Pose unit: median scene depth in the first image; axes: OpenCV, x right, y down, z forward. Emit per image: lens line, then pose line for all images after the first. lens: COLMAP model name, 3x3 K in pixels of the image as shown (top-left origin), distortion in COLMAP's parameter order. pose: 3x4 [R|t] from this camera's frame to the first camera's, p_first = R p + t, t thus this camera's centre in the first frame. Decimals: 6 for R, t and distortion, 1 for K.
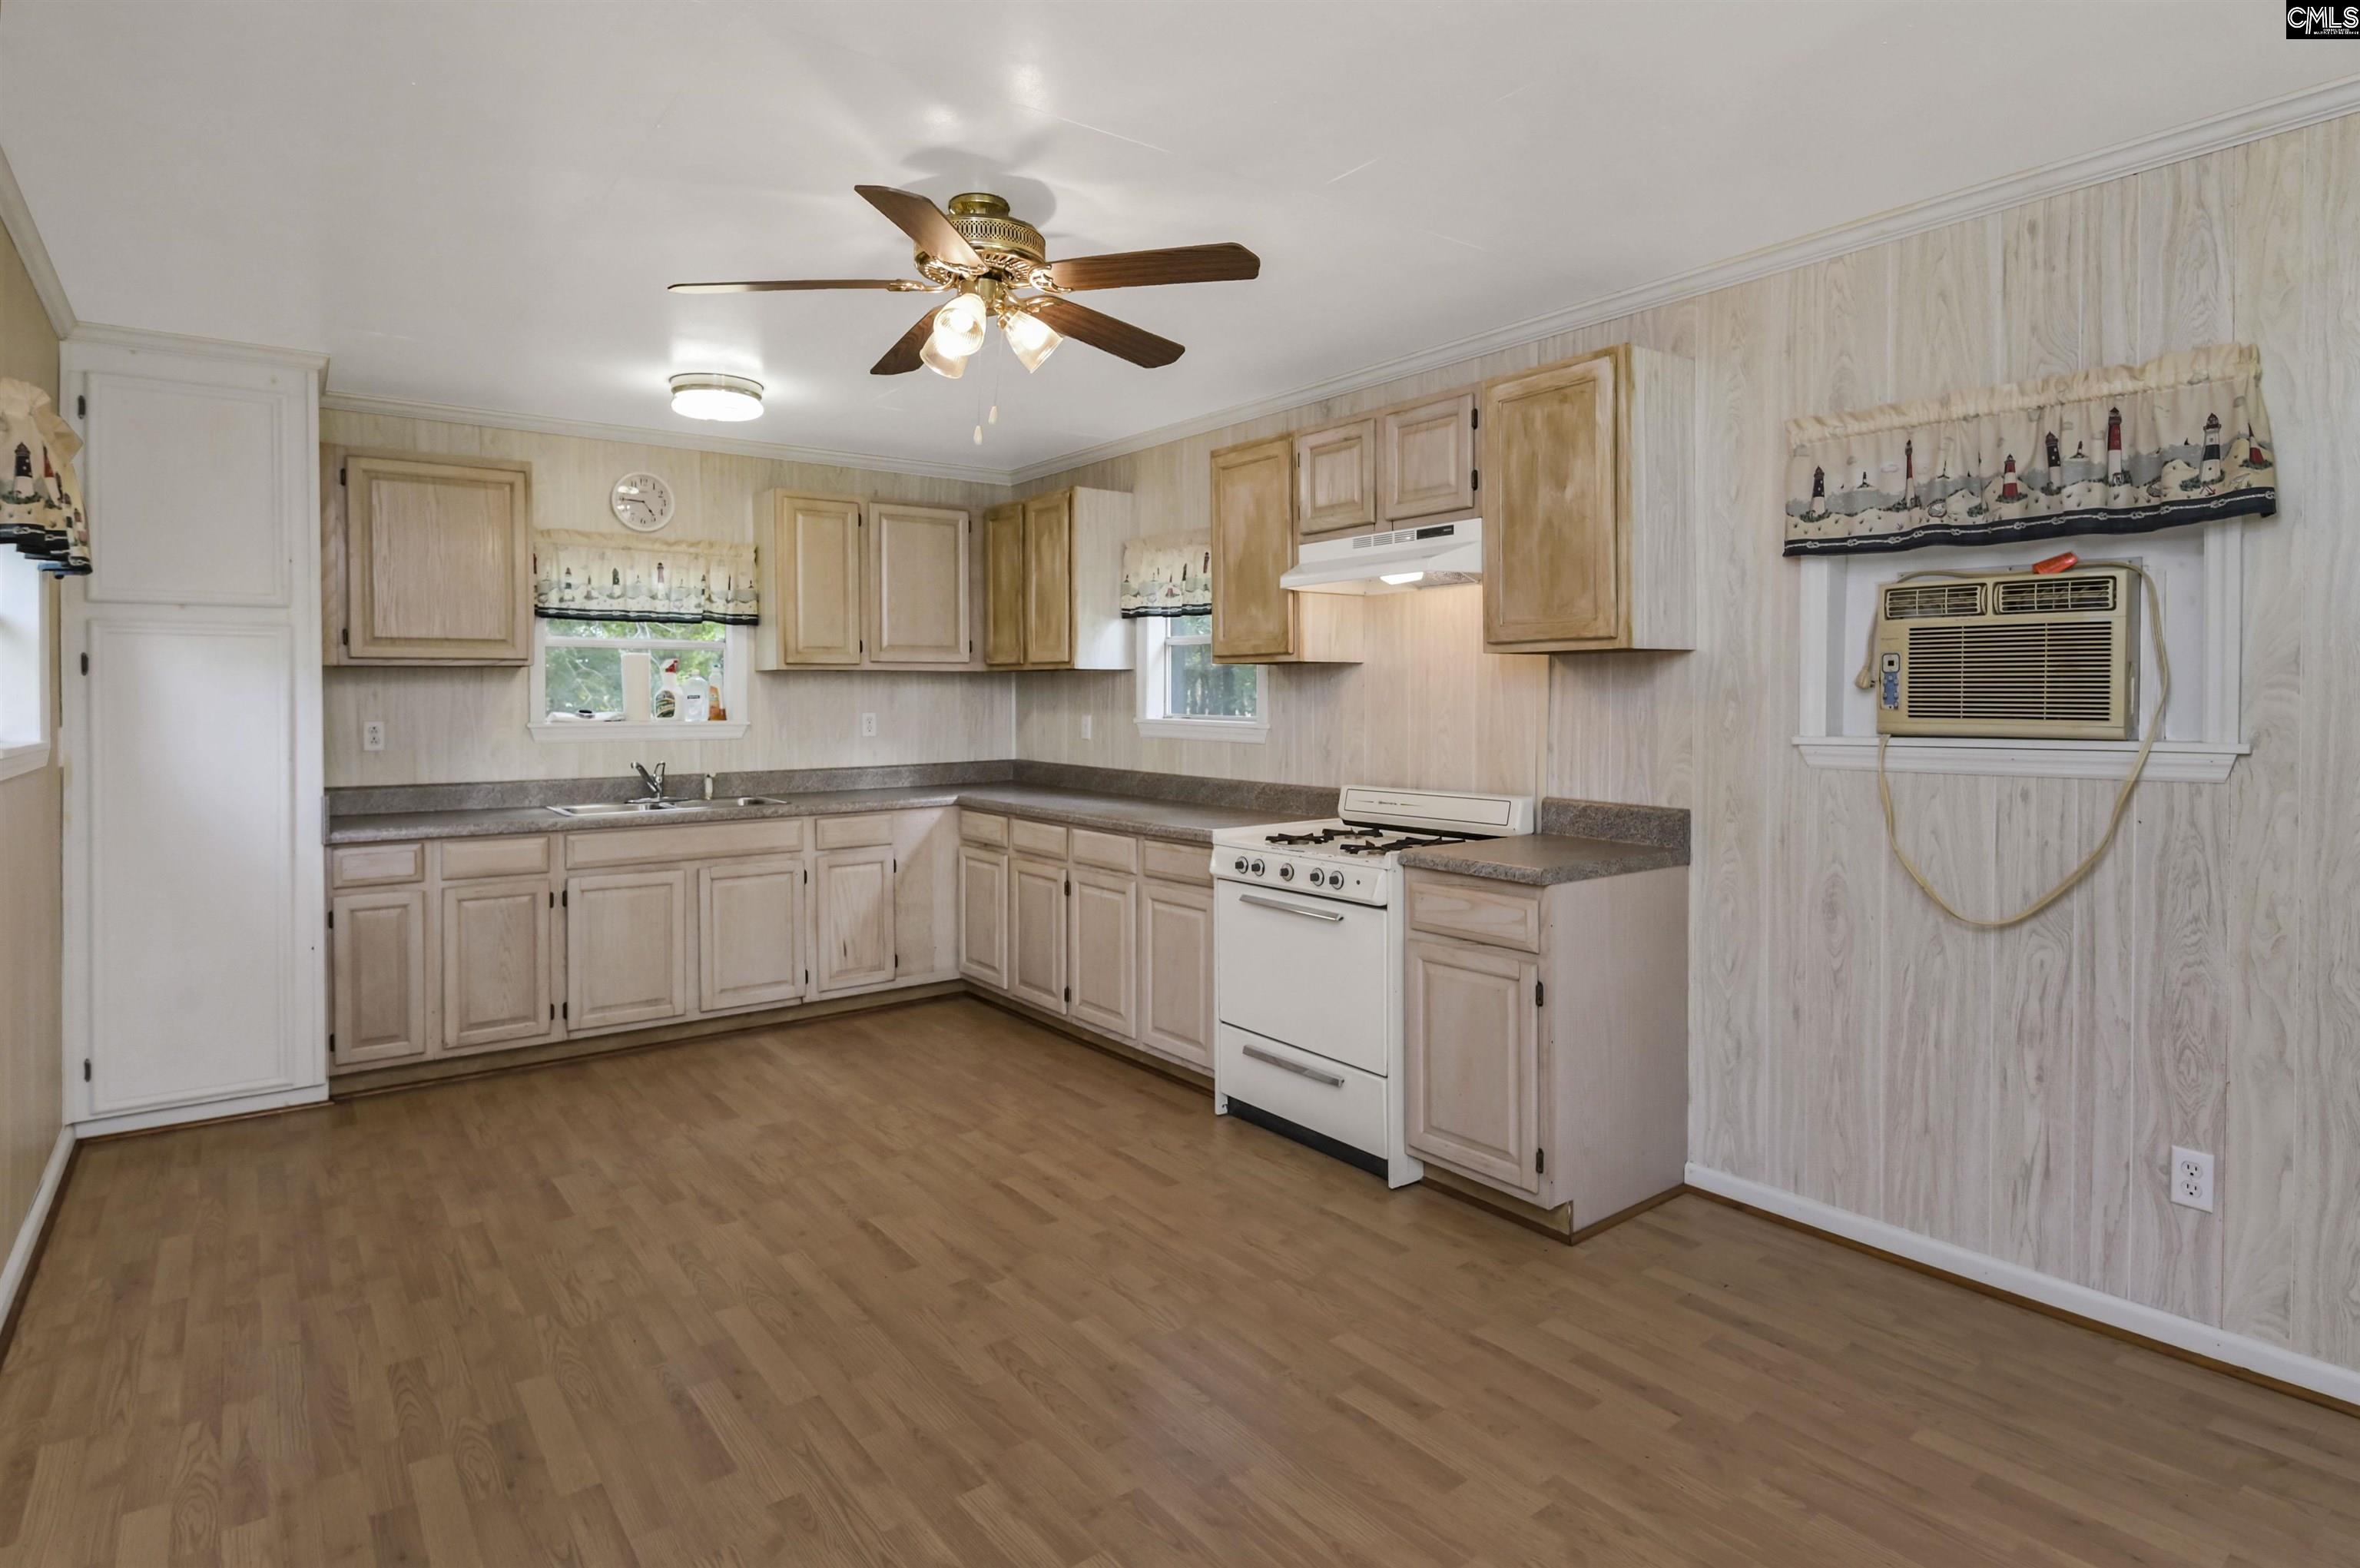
lens RADIAL K [[1214.0, 0, 1187.9], [0, 1214.0, 757.9], [0, 0, 1]] dist [0.005068, -0.007971]
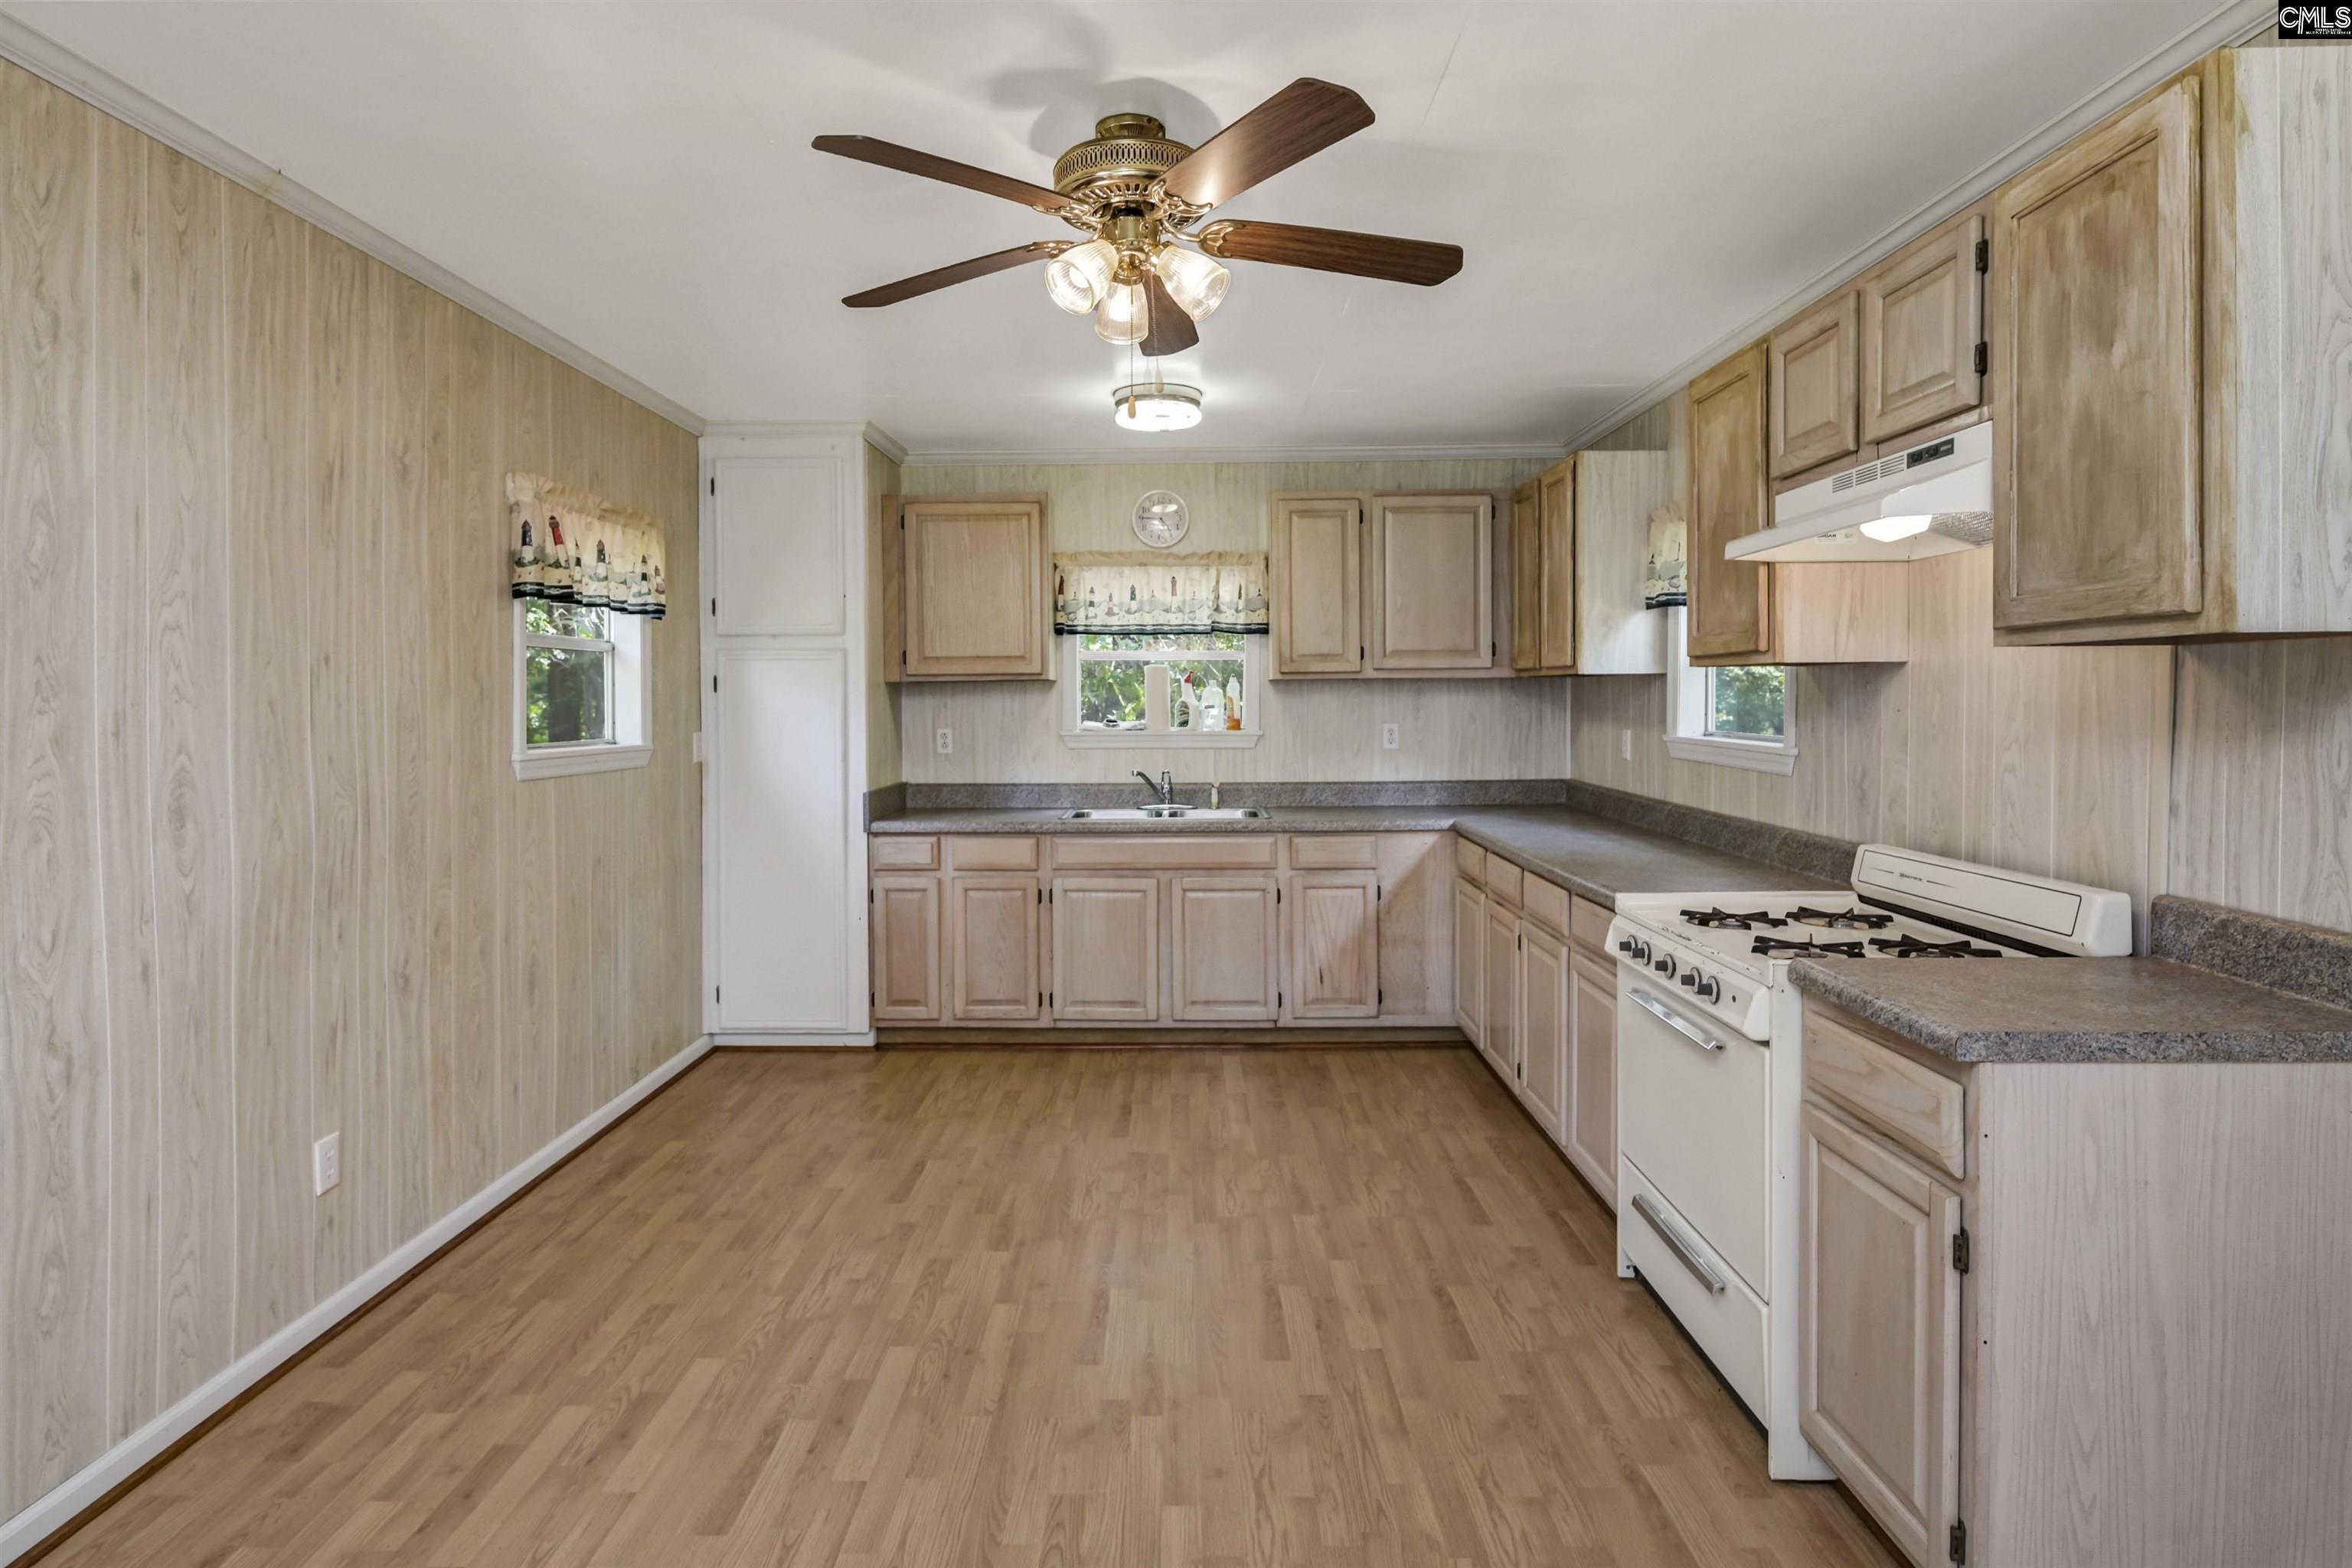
lens RADIAL K [[1209.9, 0, 1183.9], [0, 1209.9, 758.0], [0, 0, 1]] dist [0.005068, -0.007971]
pose [[0.791817, 0.028806, -0.610079, 0.241426], [-0.028713, 0.999538, 0.009928, -0.021280], [0.610083, 0.009656, 0.792278, 0.234638]]
